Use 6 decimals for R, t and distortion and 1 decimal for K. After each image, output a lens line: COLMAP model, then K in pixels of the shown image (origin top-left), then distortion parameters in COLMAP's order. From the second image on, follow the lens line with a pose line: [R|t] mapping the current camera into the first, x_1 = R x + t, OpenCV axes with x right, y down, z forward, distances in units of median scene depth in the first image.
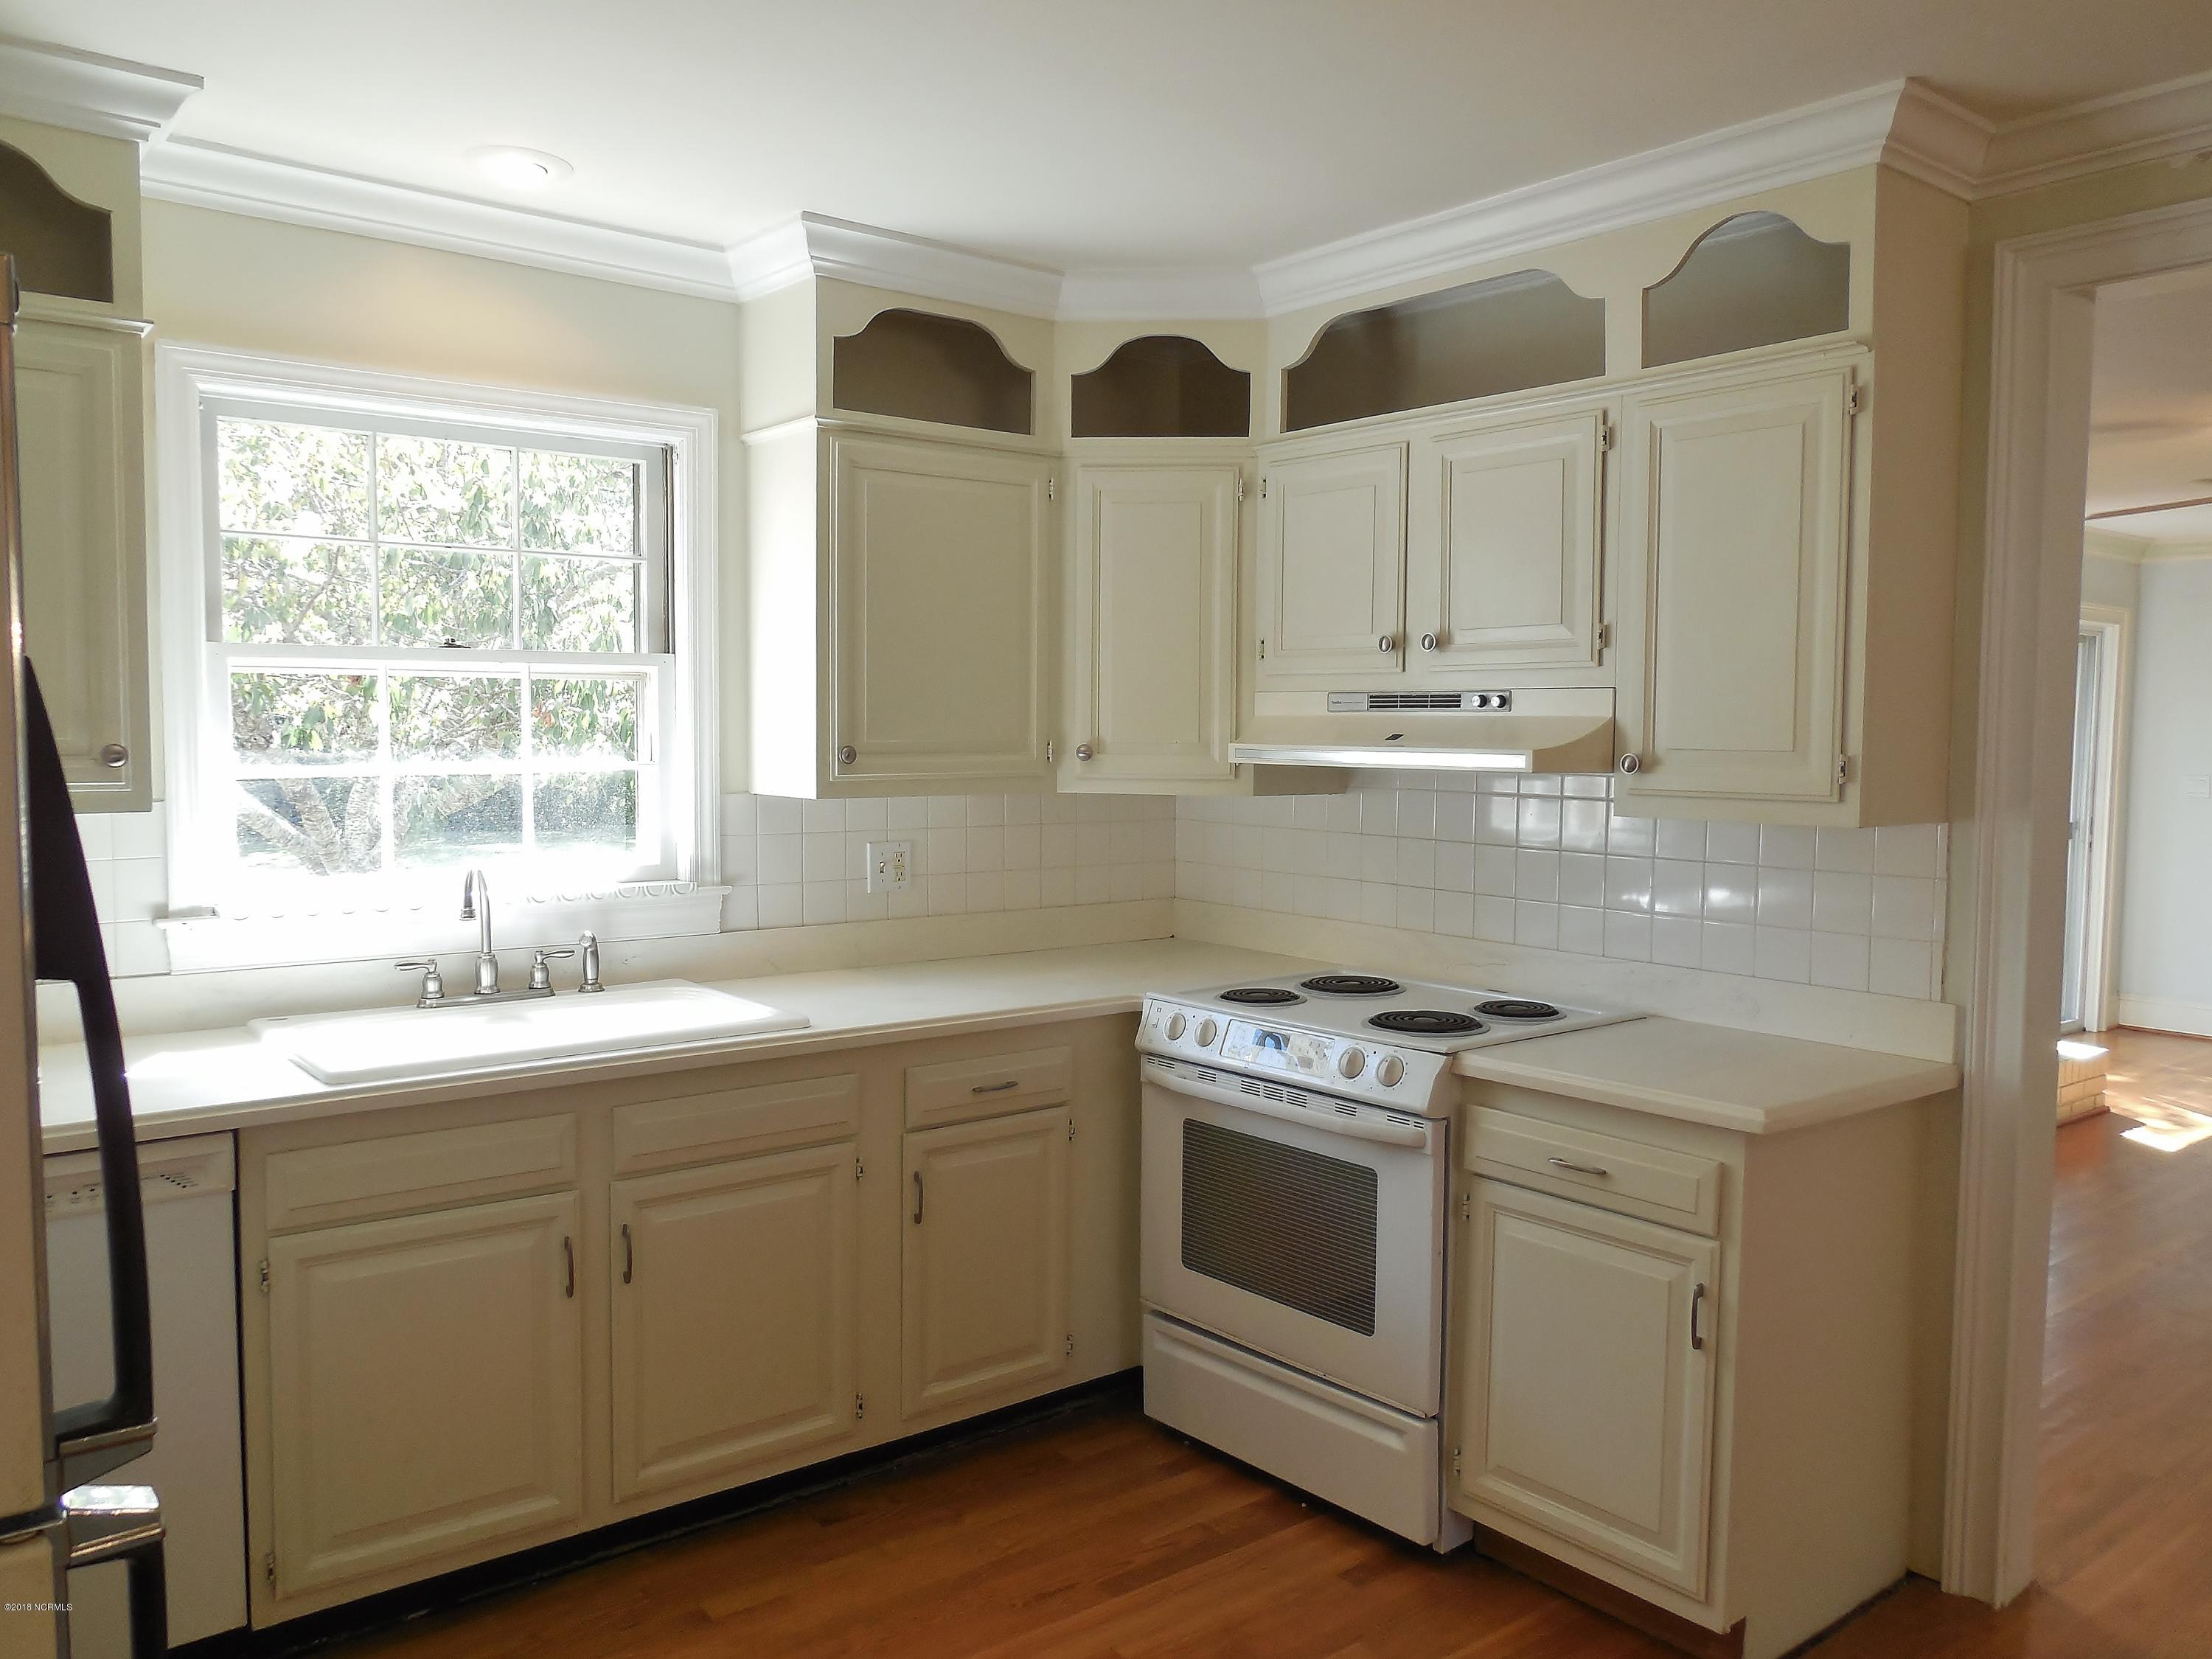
lens RADIAL K [[1673.4, 0, 1101.4], [0, 1673.4, 832.0], [0, 0, 1]] dist [-0.008860, -0.002490]
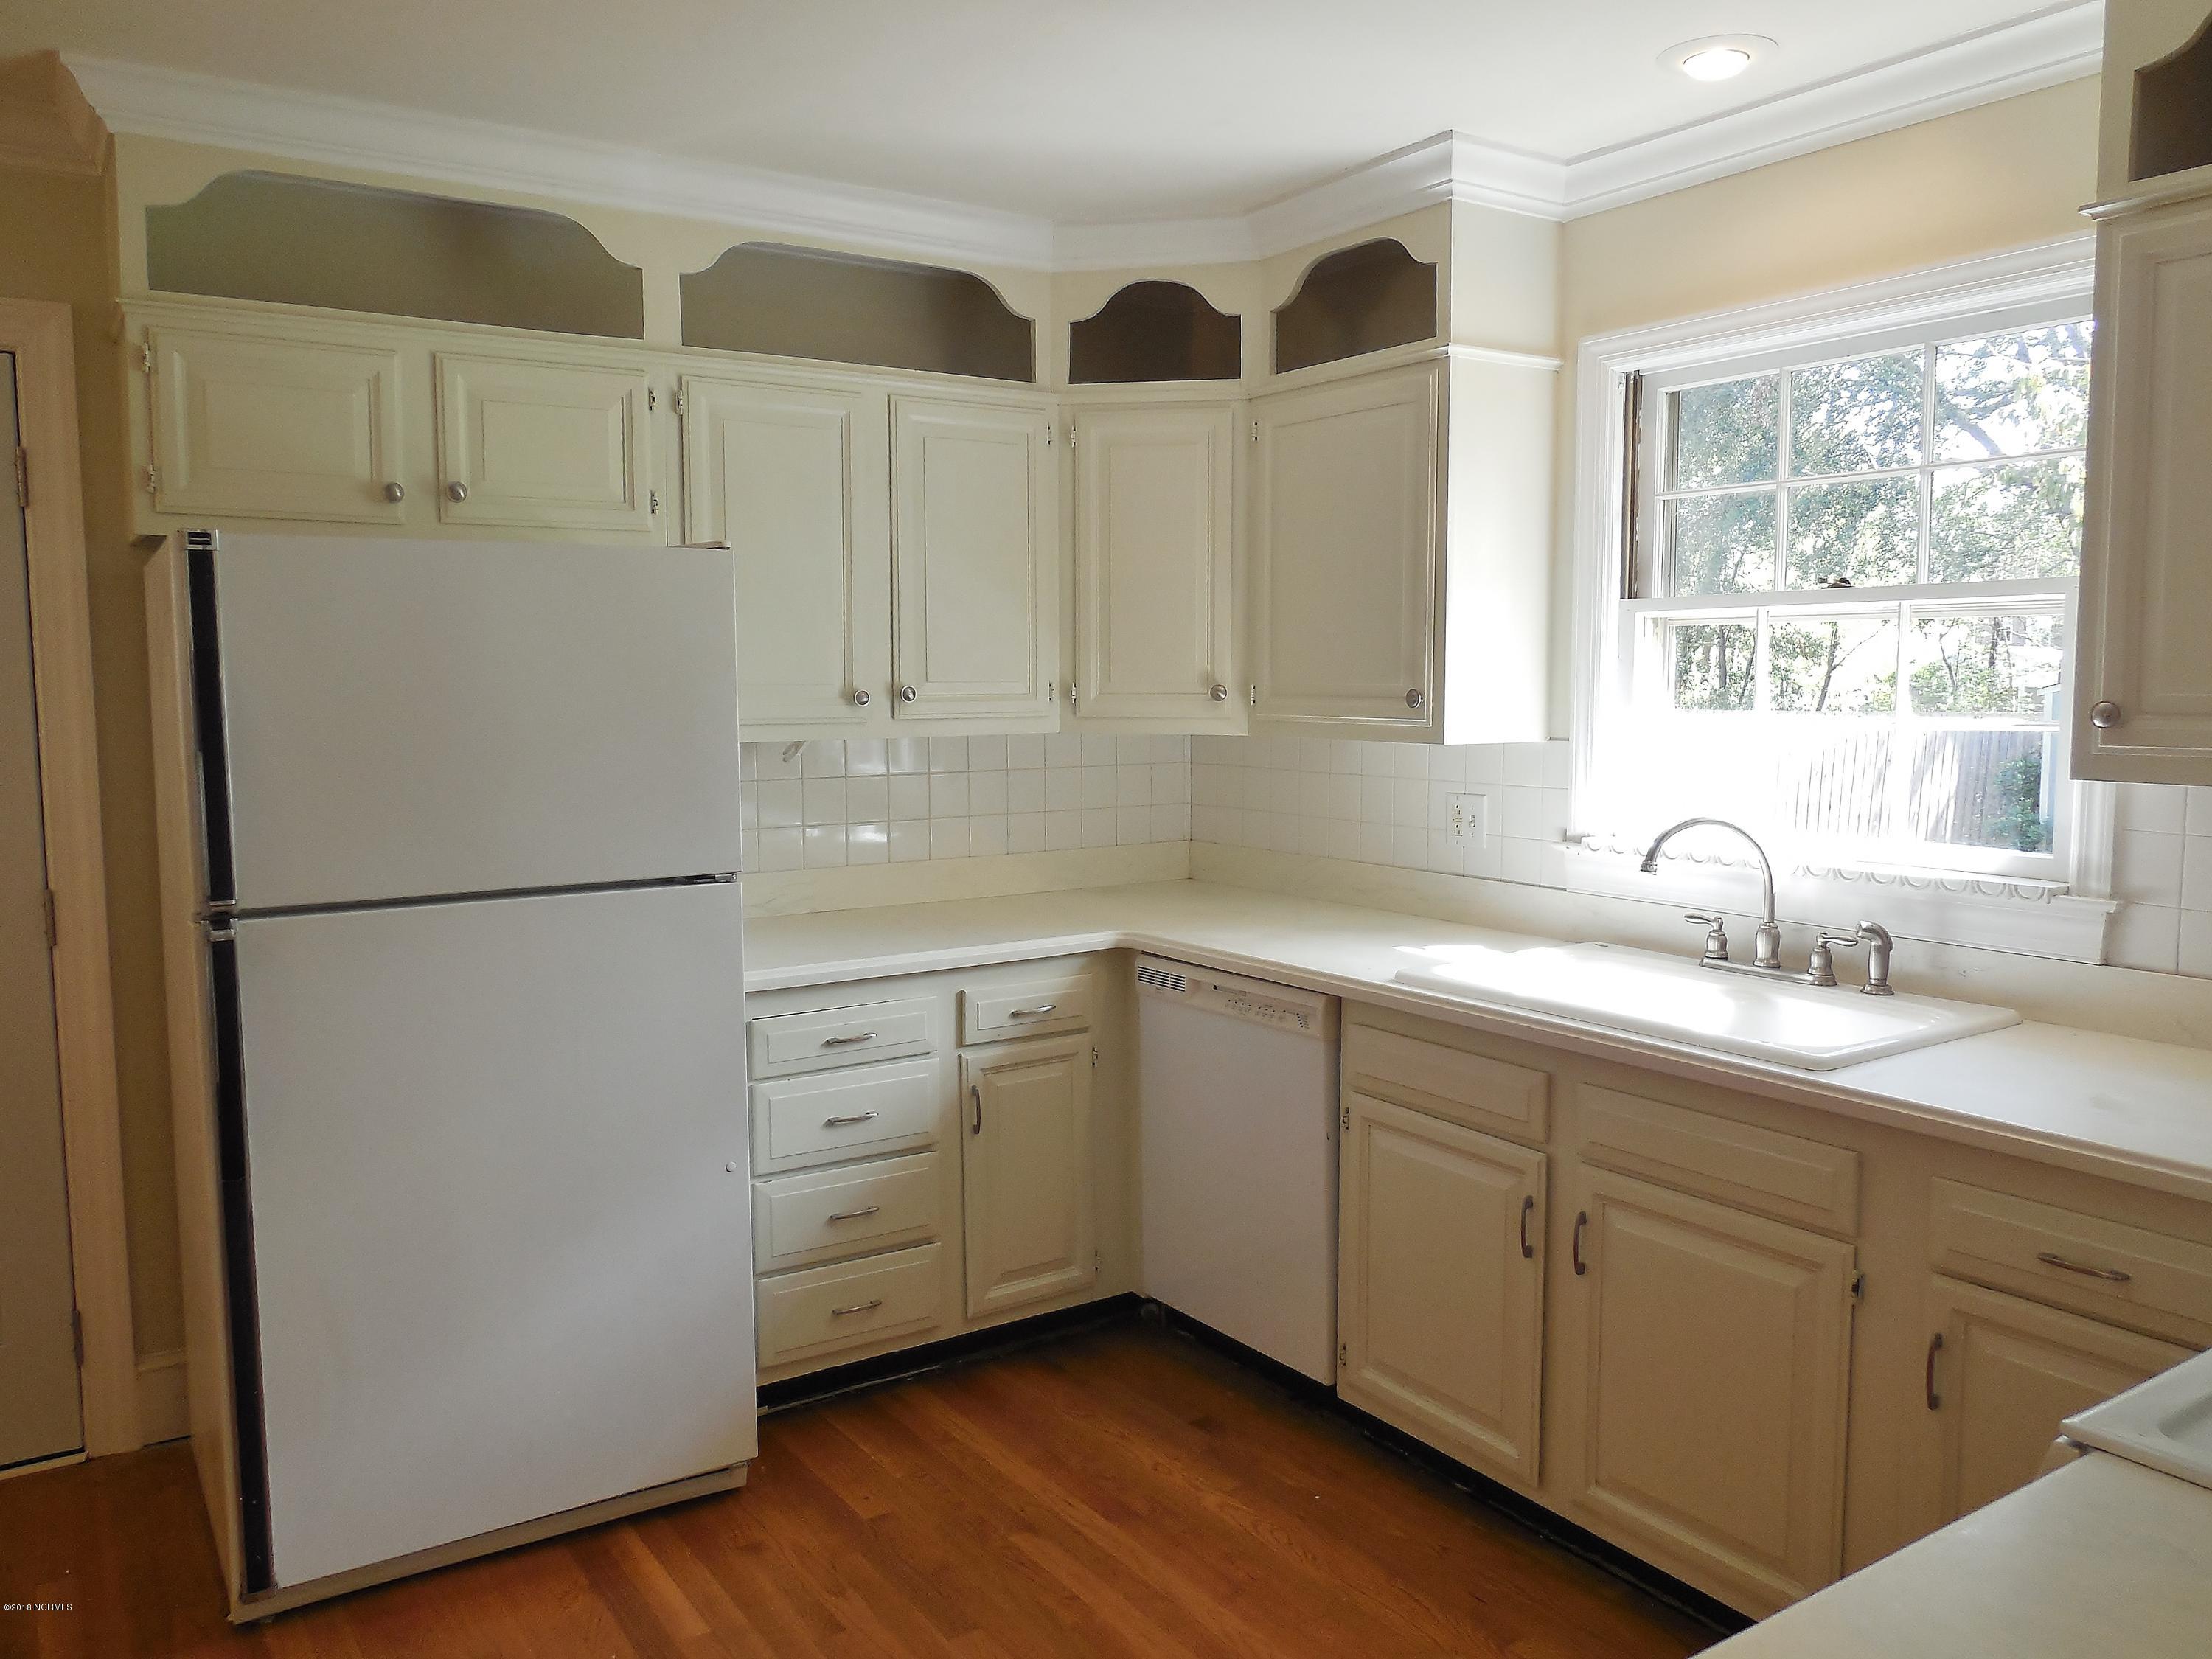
lens RADIAL K [[1673.4, 0, 1102.5], [0, 1673.4, 829.4], [0, 0, 1]] dist [-0.008860, -0.002490]
pose [[-0.087865, 0.084339, -0.992556, 0.587655], [-0.061616, 0.994041, 0.089919, -0.039472], [0.994225, 0.069059, -0.082145, 0.731421]]
